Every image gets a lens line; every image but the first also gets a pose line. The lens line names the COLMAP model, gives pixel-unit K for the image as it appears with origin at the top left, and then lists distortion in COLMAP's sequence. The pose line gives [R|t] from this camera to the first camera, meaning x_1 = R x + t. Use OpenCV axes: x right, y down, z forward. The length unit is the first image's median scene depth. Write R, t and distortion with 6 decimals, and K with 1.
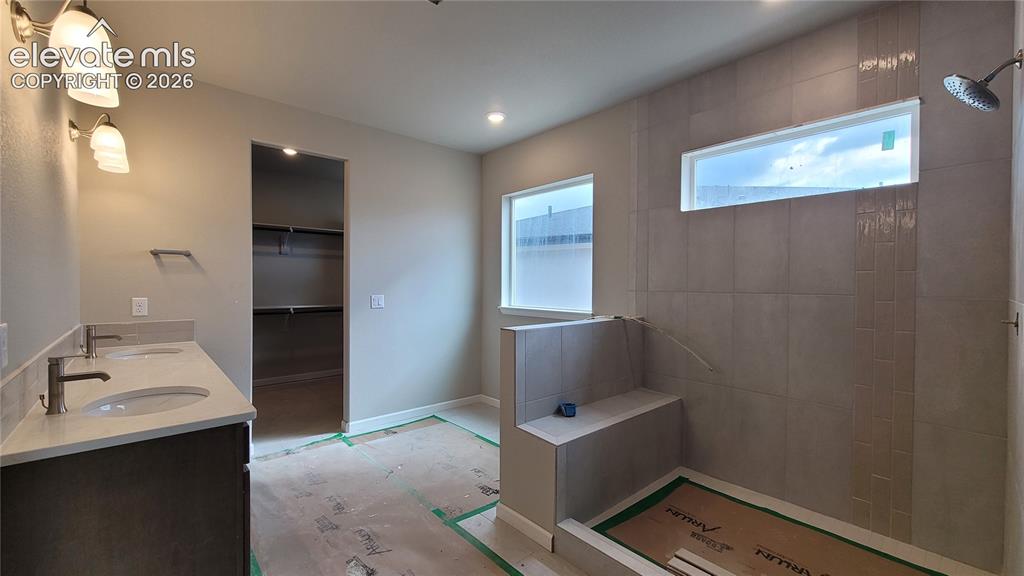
lens RADIAL K [[417.2, 0, 512.0], [0, 417.2, 288.0], [0, 0, 1]] dist [-0.011626, -0.000036]
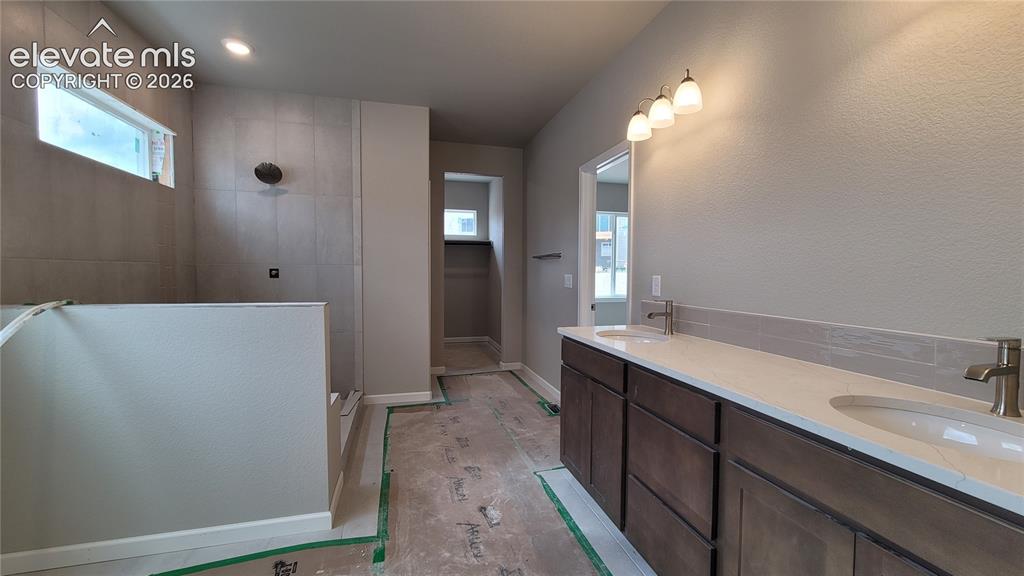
lens RADIAL K [[417.2, 0, 512.0], [0, 417.2, 288.0], [0, 0, 1]] dist [-0.011626, -0.000036]
pose [[-0.896655, -0.032438, 0.441541, -0.786165], [-0.008085, 0.998346, 0.056925, 0.012039], [-0.442657, 0.047472, -0.895434, 1.713245]]
